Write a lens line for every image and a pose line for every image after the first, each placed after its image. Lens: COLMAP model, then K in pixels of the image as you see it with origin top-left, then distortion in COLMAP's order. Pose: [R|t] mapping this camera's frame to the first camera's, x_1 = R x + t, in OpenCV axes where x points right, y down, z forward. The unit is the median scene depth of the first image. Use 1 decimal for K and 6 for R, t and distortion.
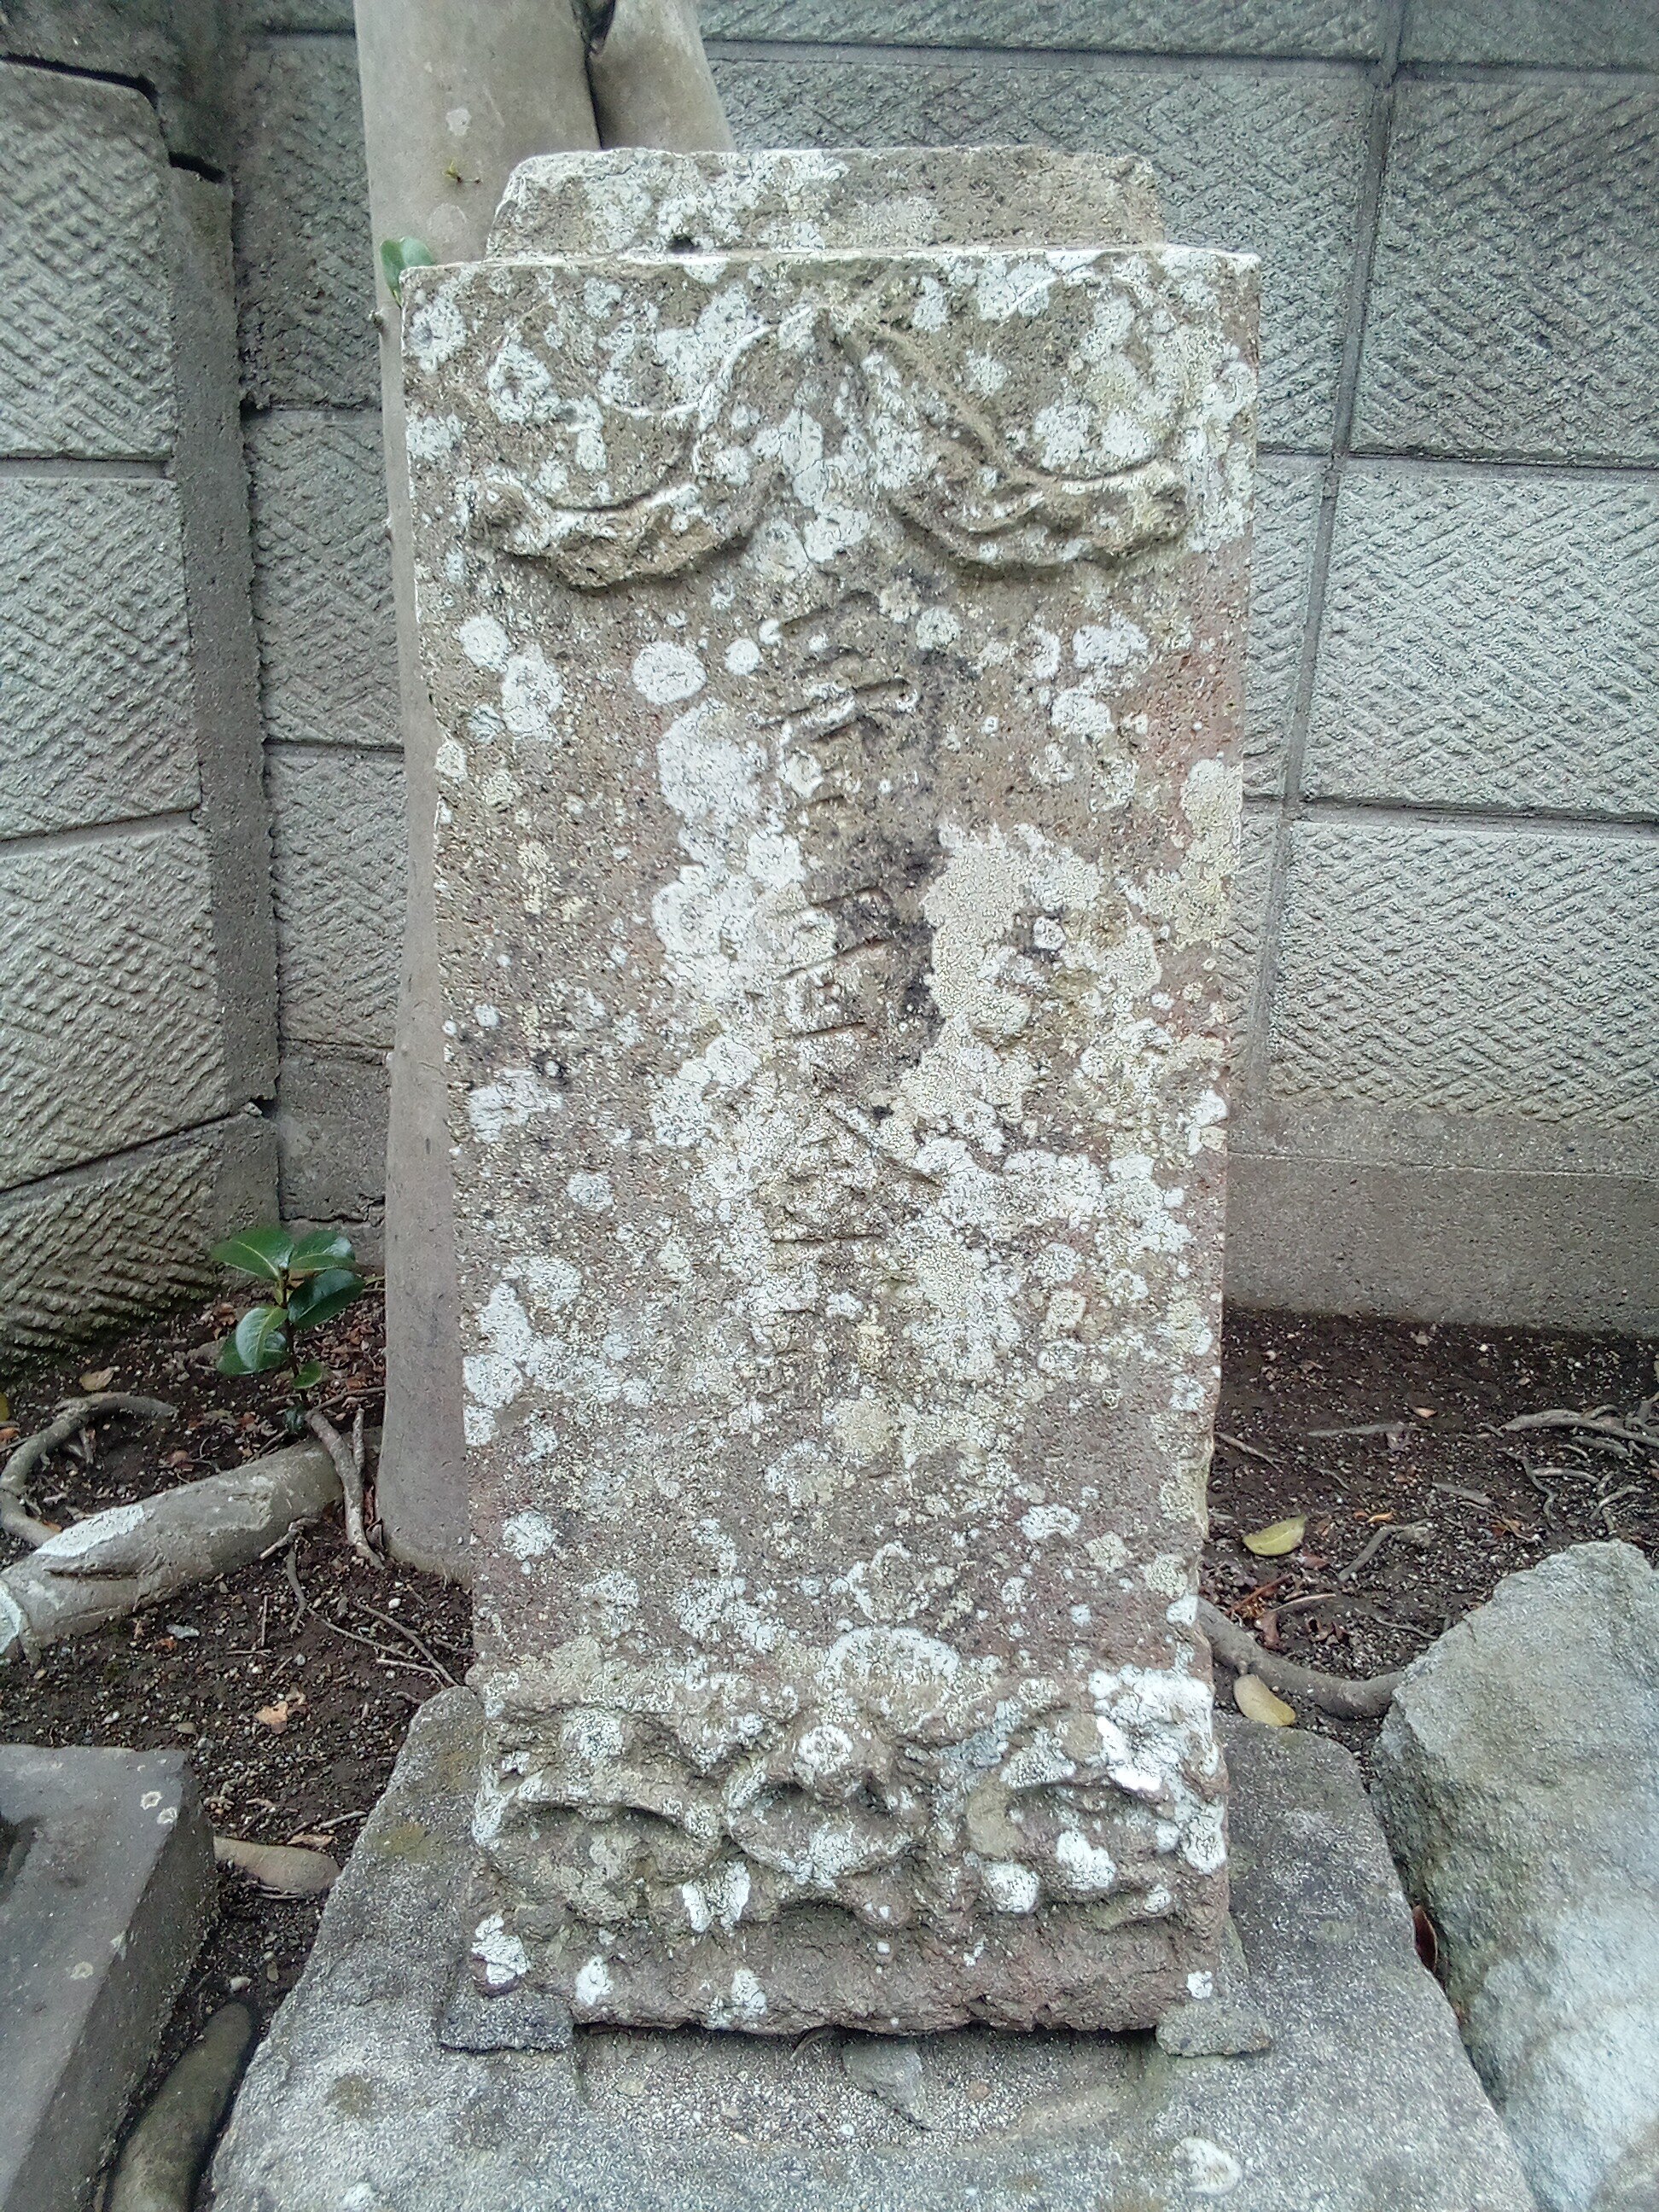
lens RADIAL K [[1840.4, 0, 812.6], [0, 1840.4, 1109.3], [0, 0, 1]] dist [0.028367, -0.044333]
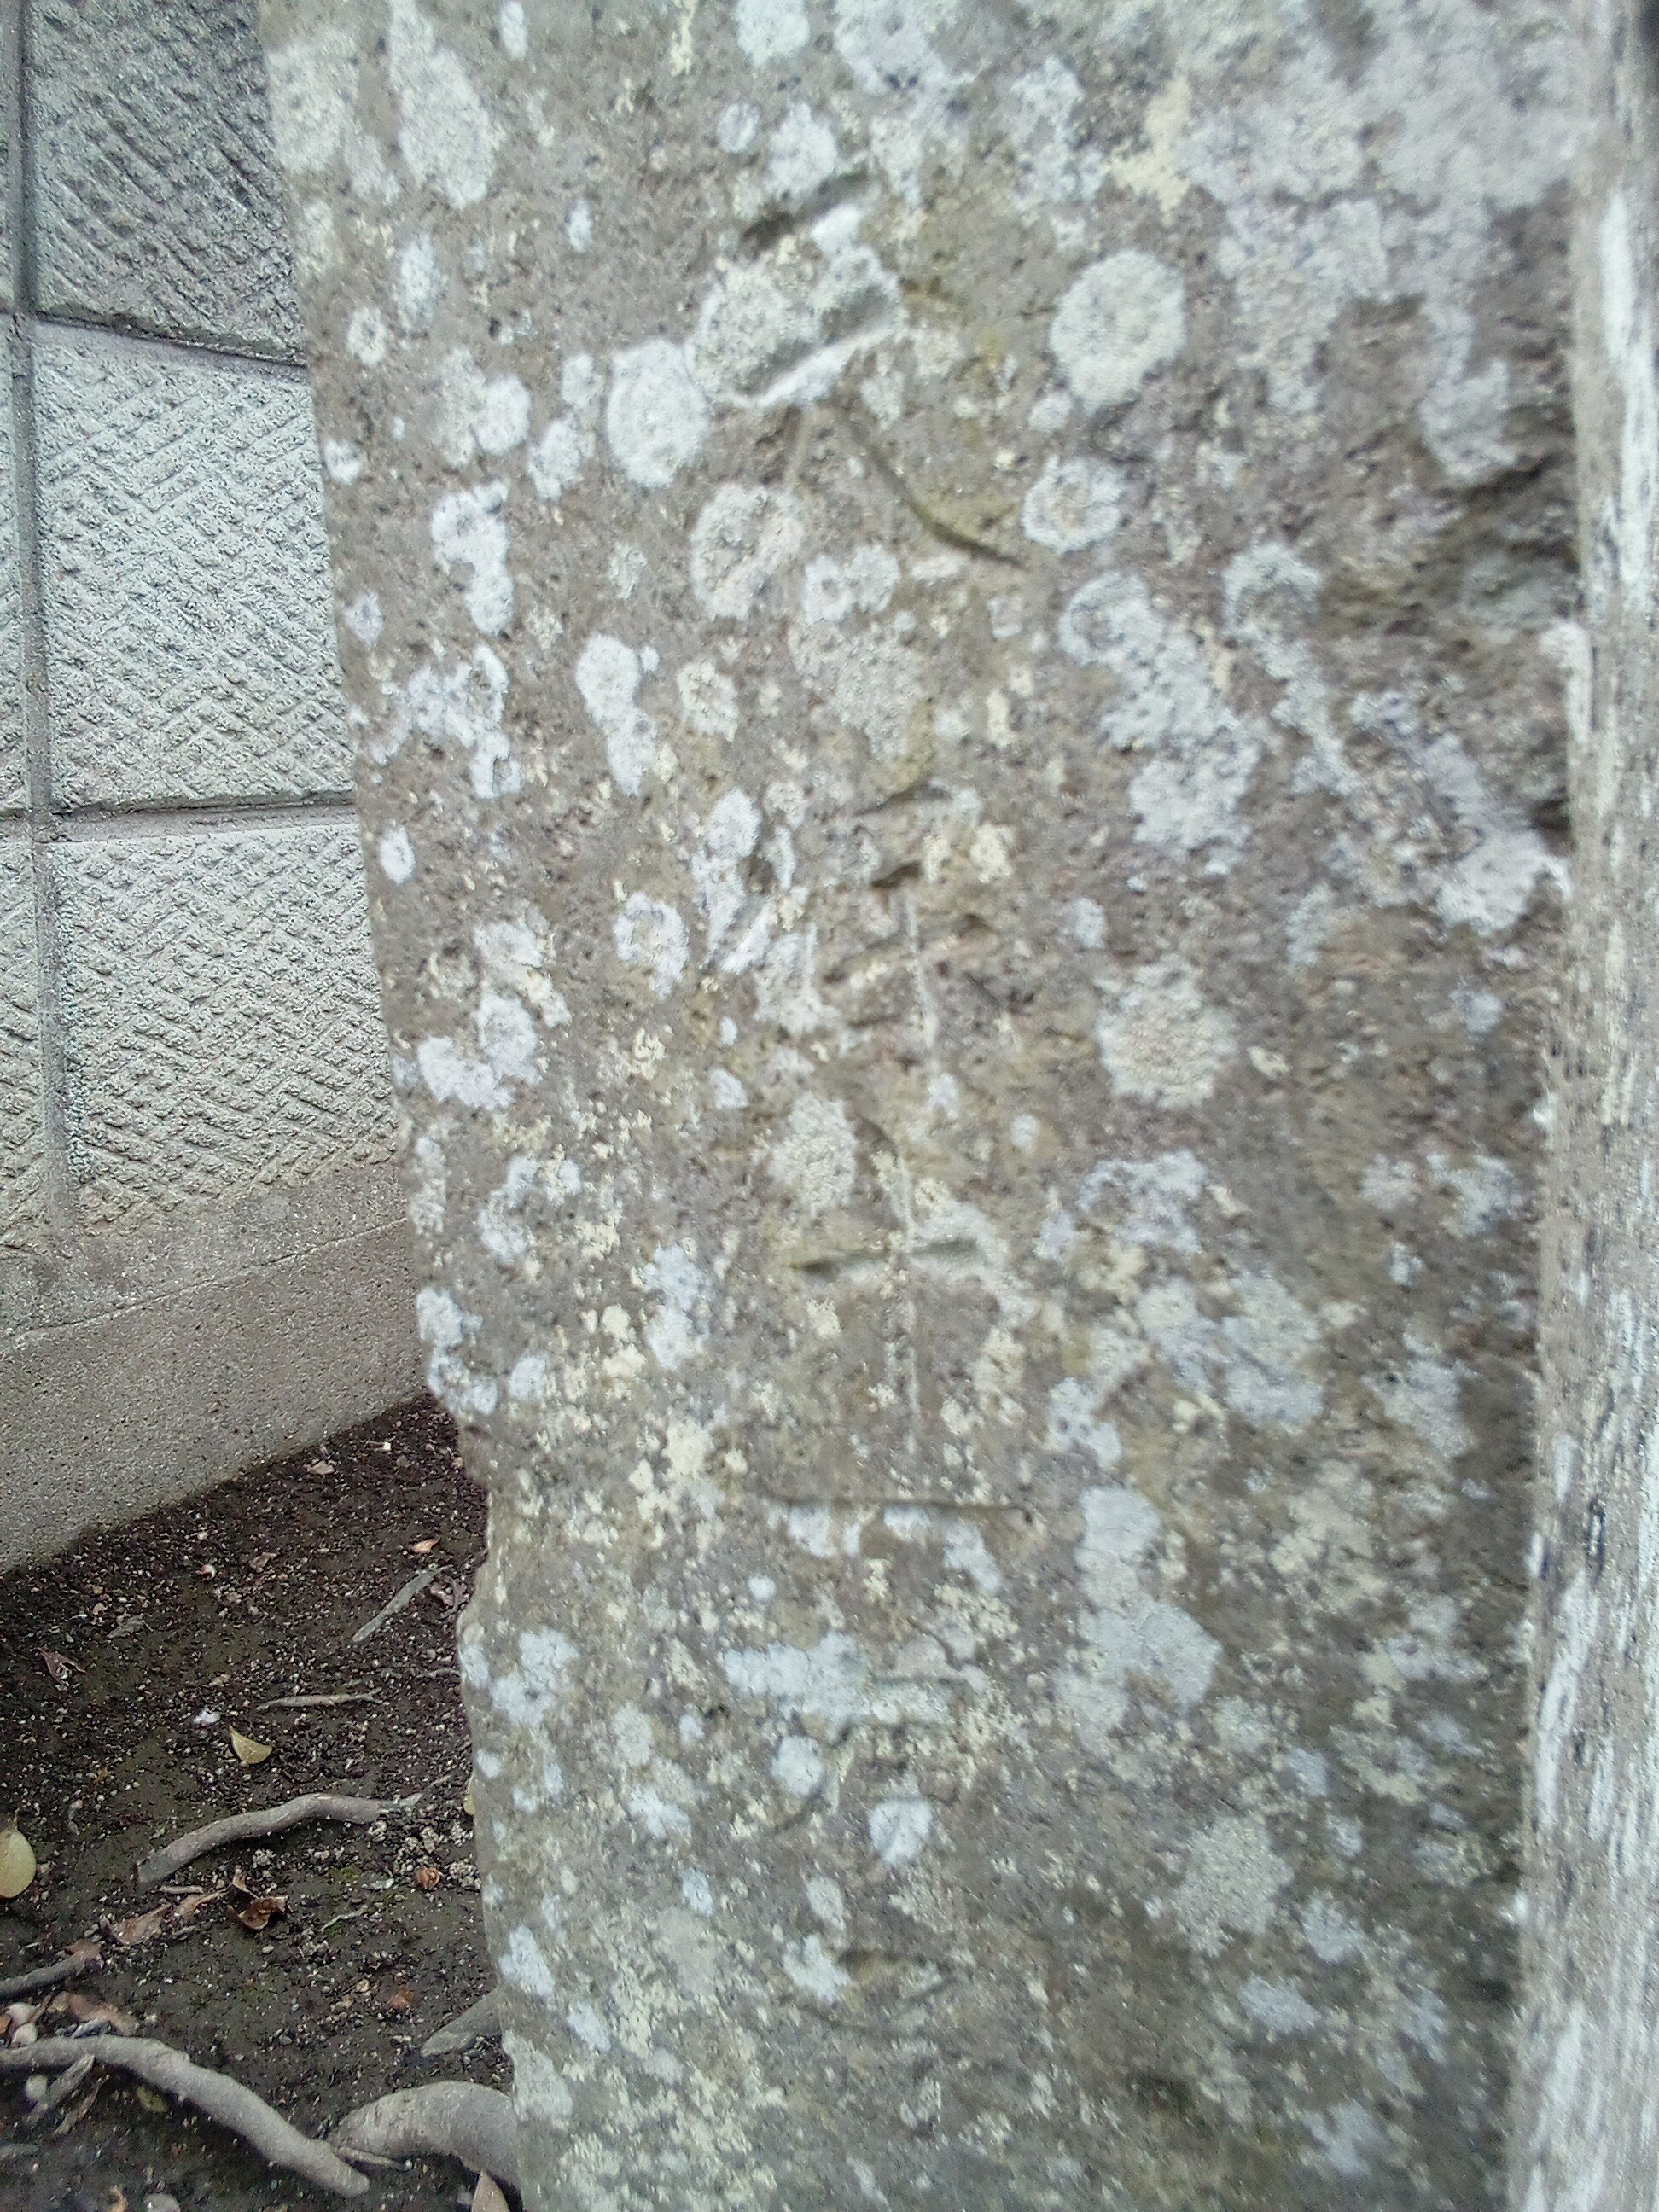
lens RADIAL K [[1840.4, 0, 838.3], [0, 1840.4, 1105.9], [0, 0, 1]] dist [0.028367, -0.044333]
pose [[0.488112, -0.235600, 0.840380, -0.210245], [0.241566, 0.961730, 0.129312, -0.080950], [-0.838685, 0.139889, 0.526345, 0.402978]]
